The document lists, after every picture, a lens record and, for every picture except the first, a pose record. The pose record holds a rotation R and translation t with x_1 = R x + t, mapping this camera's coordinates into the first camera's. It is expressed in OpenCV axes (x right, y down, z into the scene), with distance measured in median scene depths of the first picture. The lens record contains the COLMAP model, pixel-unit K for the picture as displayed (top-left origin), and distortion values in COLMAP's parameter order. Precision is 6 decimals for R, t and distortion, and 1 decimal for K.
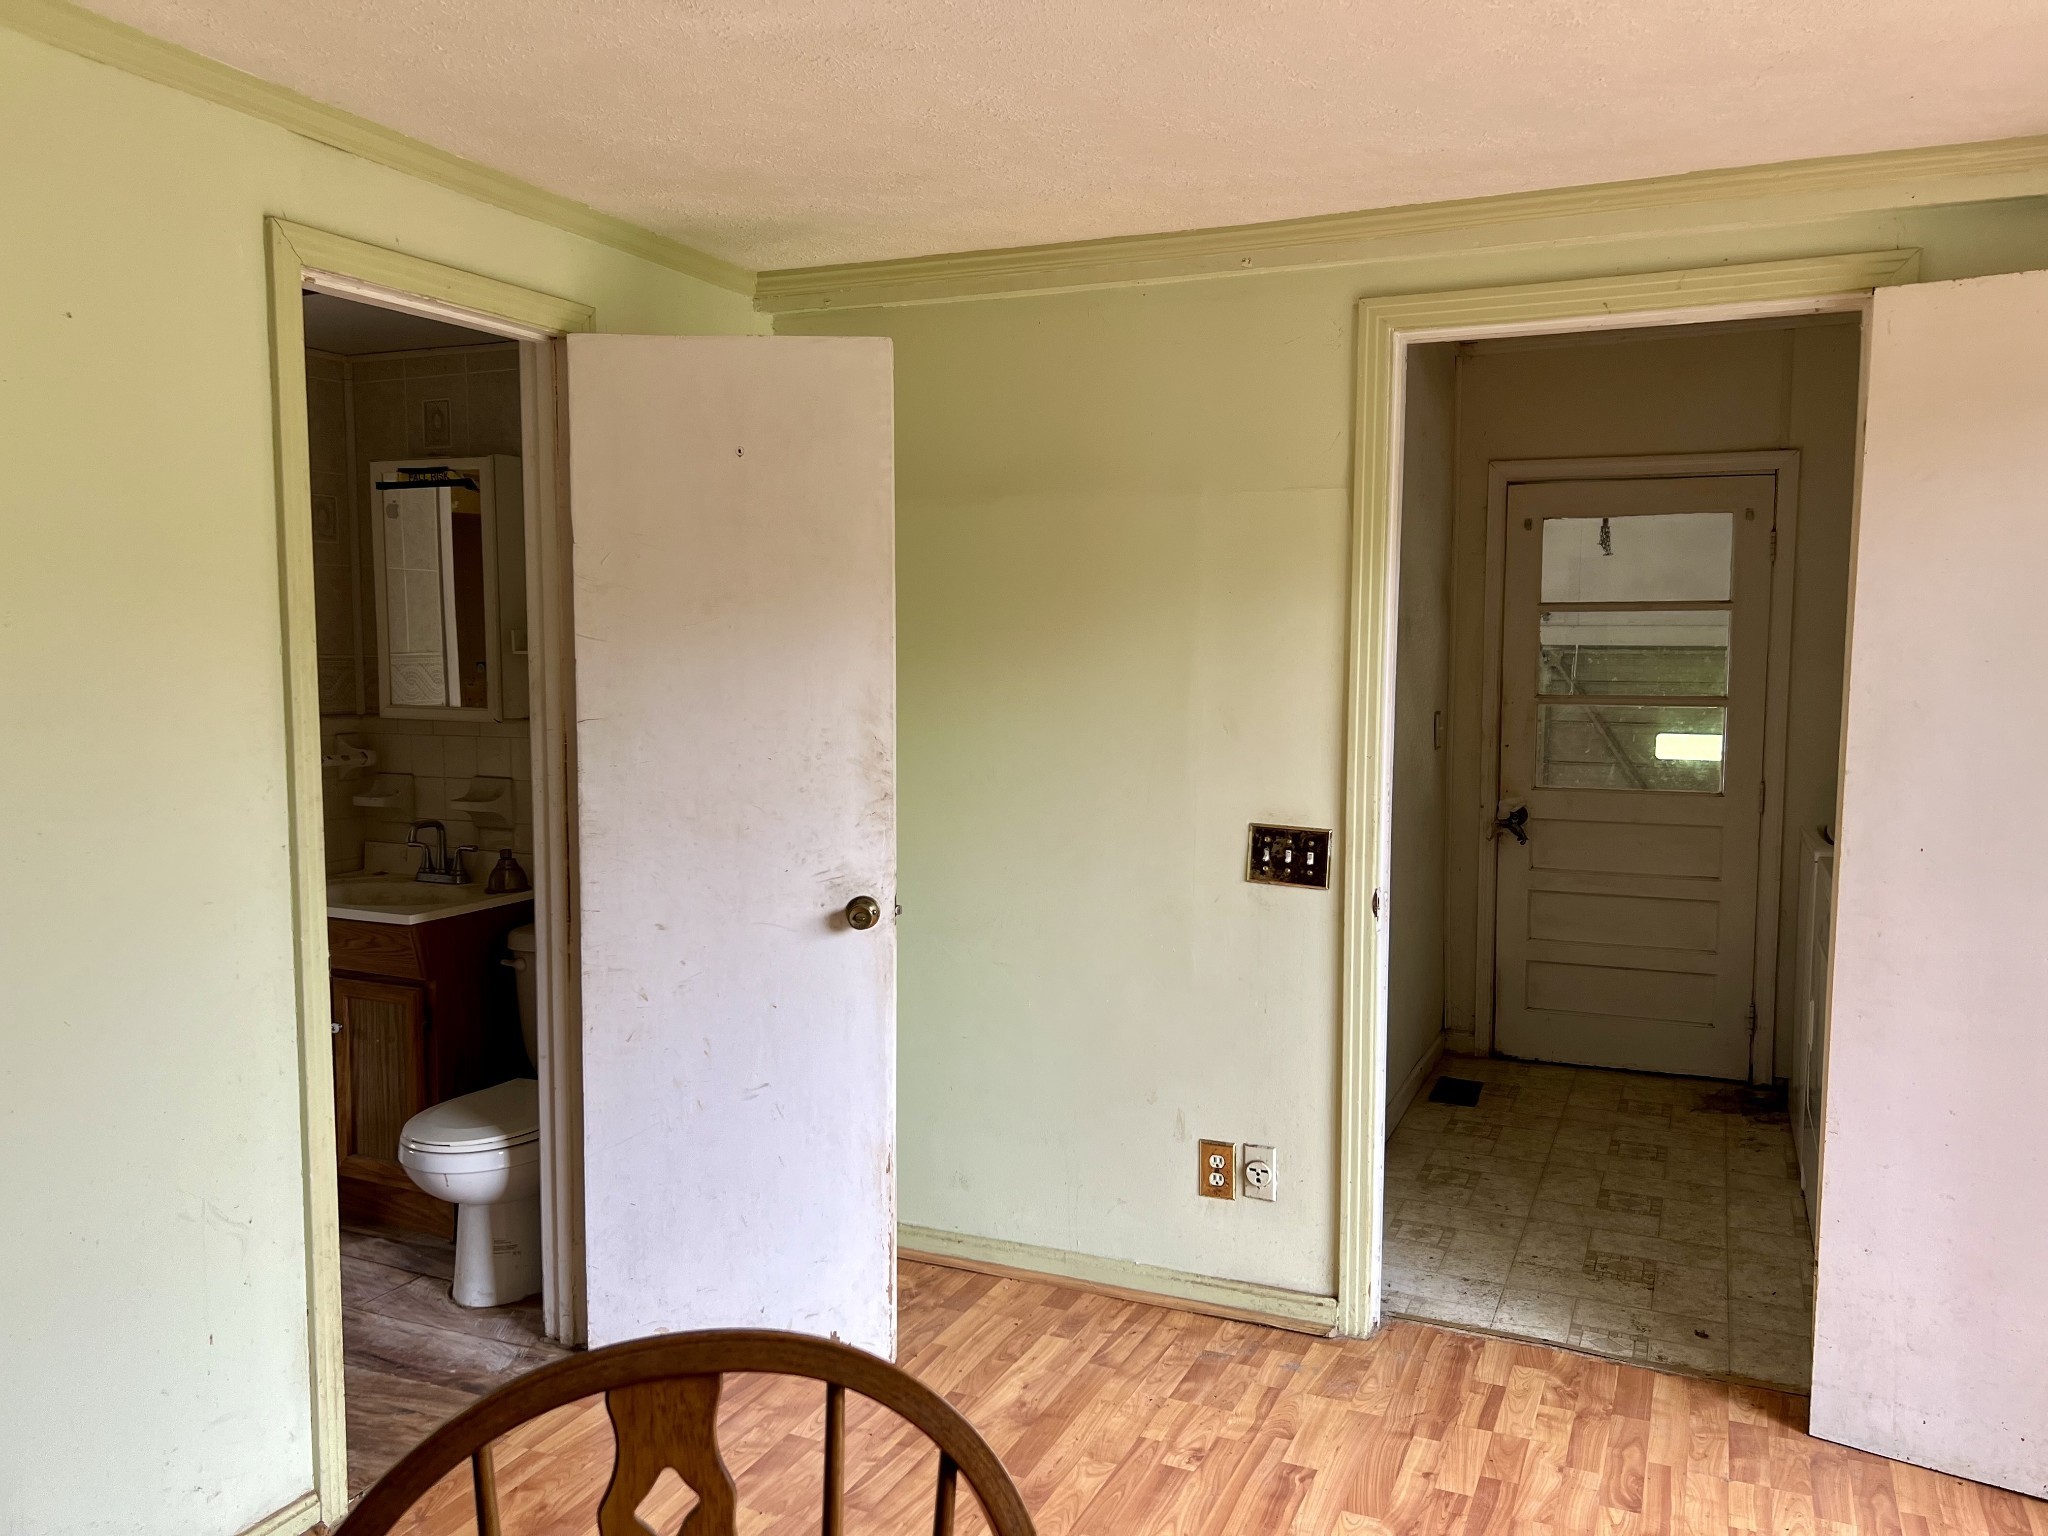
lens RADIAL K [[1514.5, 0, 1017.8], [0, 1514.5, 783.4], [0, 0, 1]] dist [0.051444, -0.053879]
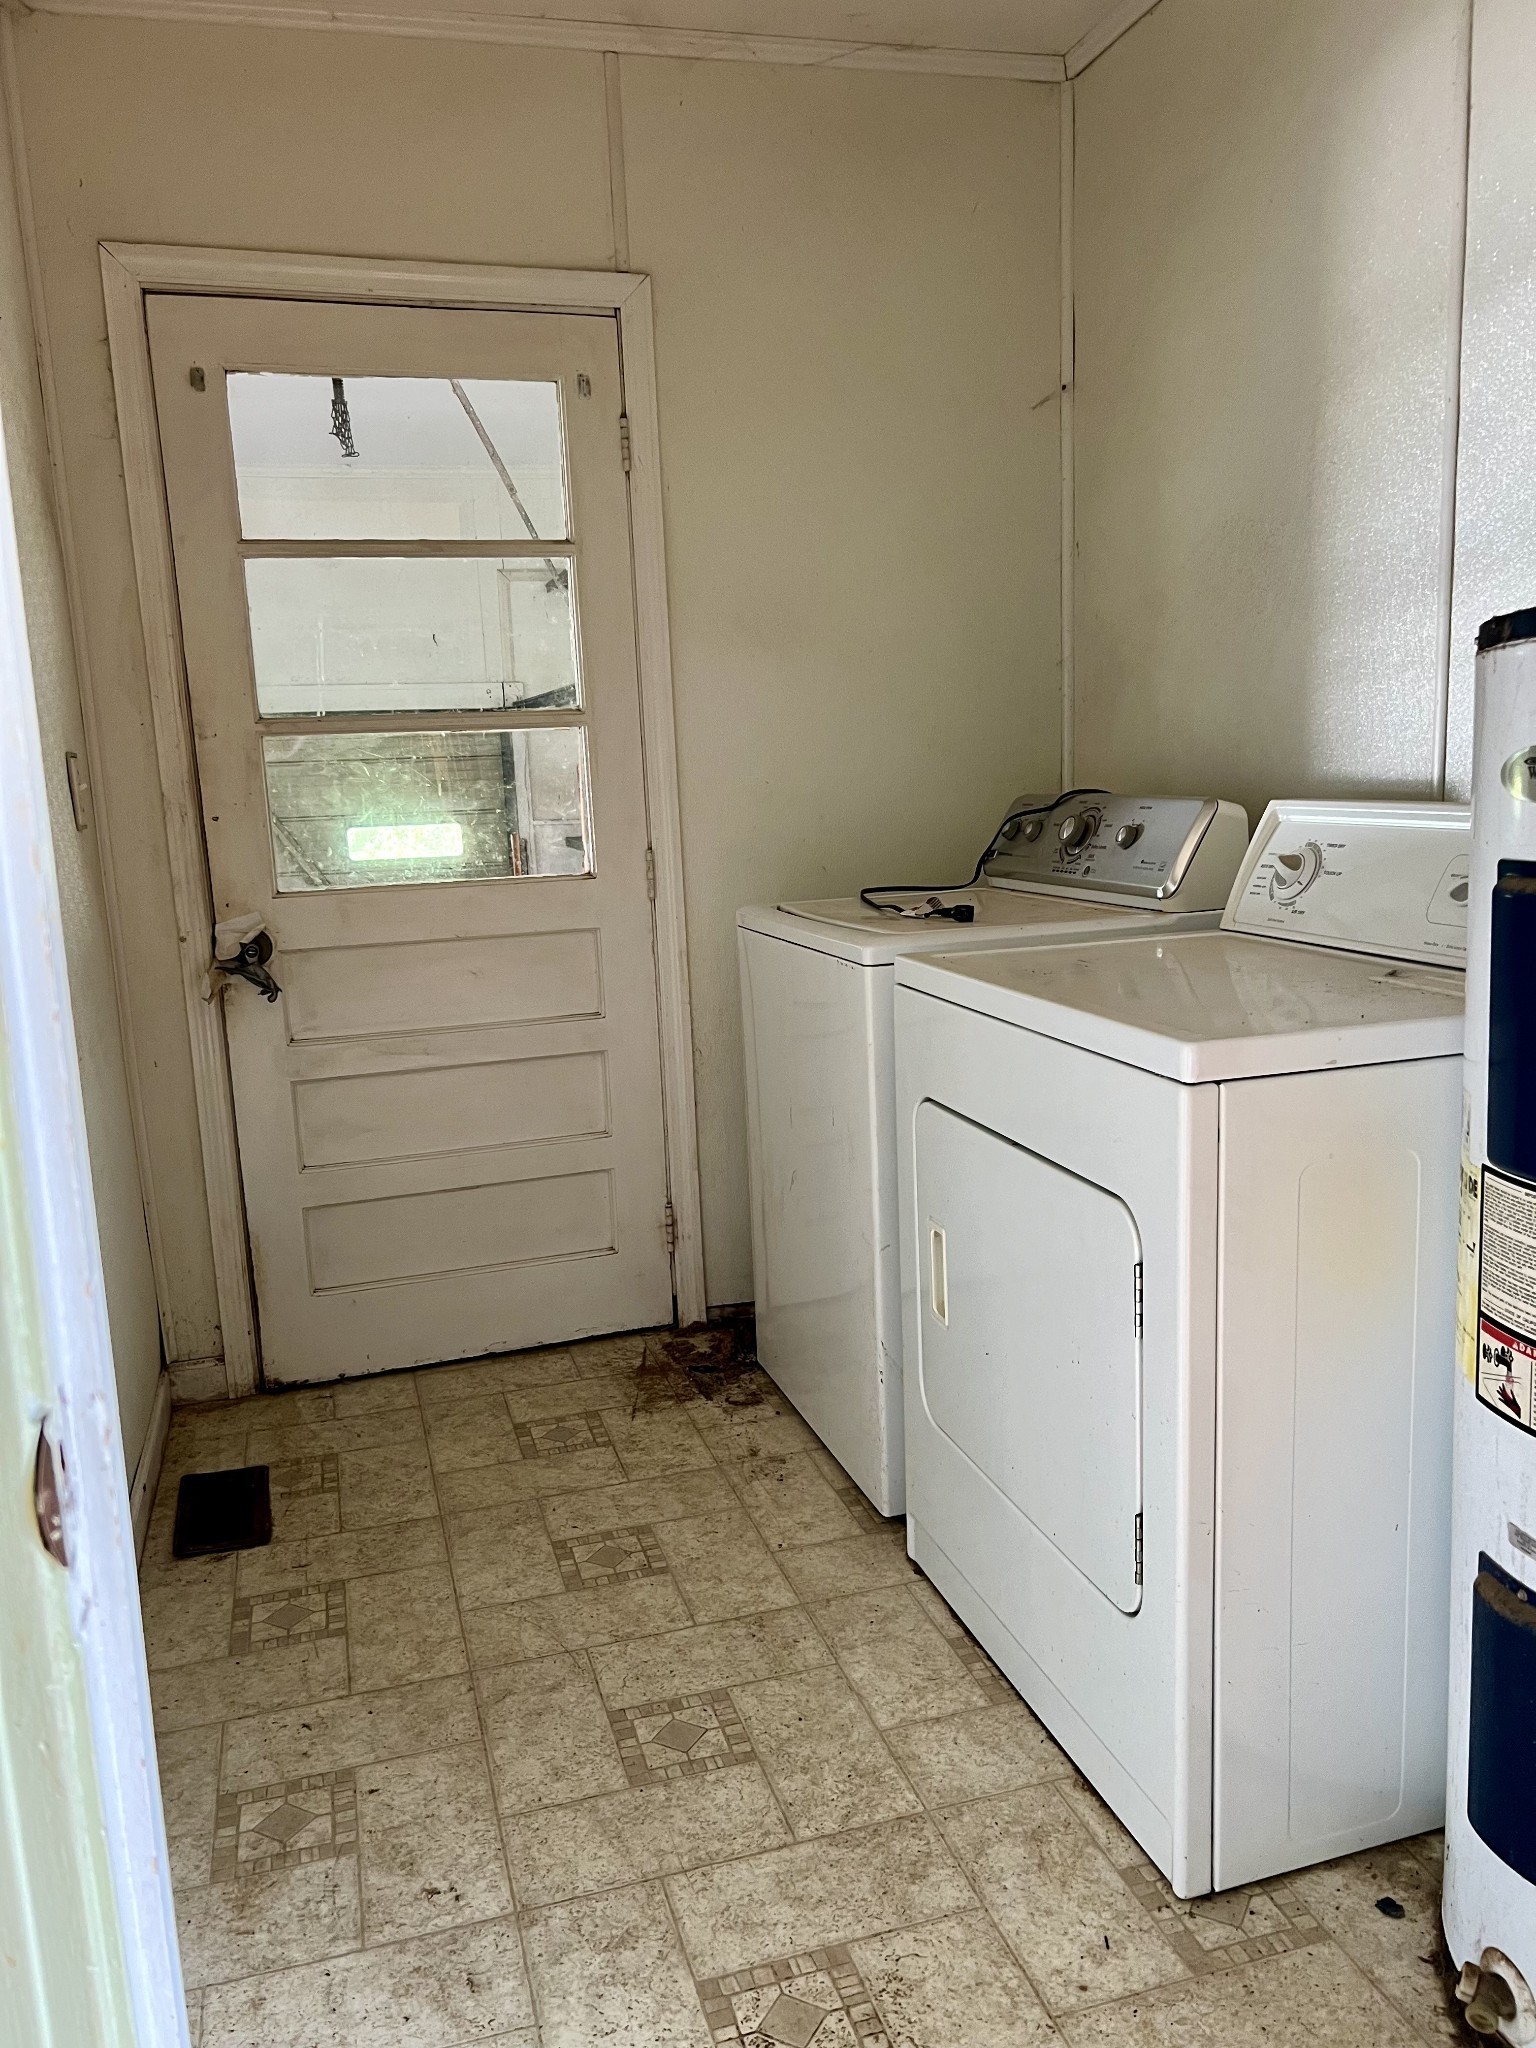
lens RADIAL K [[1514.5, 0, 781.5], [0, 1514.5, 1015.6], [0, 0, 1]] dist [0.051444, -0.053879]
pose [[0.741404, -0.143379, 0.655563, 0.102139], [0.100716, 0.989617, 0.102537, 0.007402], [-0.663458, -0.009996, 0.748147, 0.436003]]
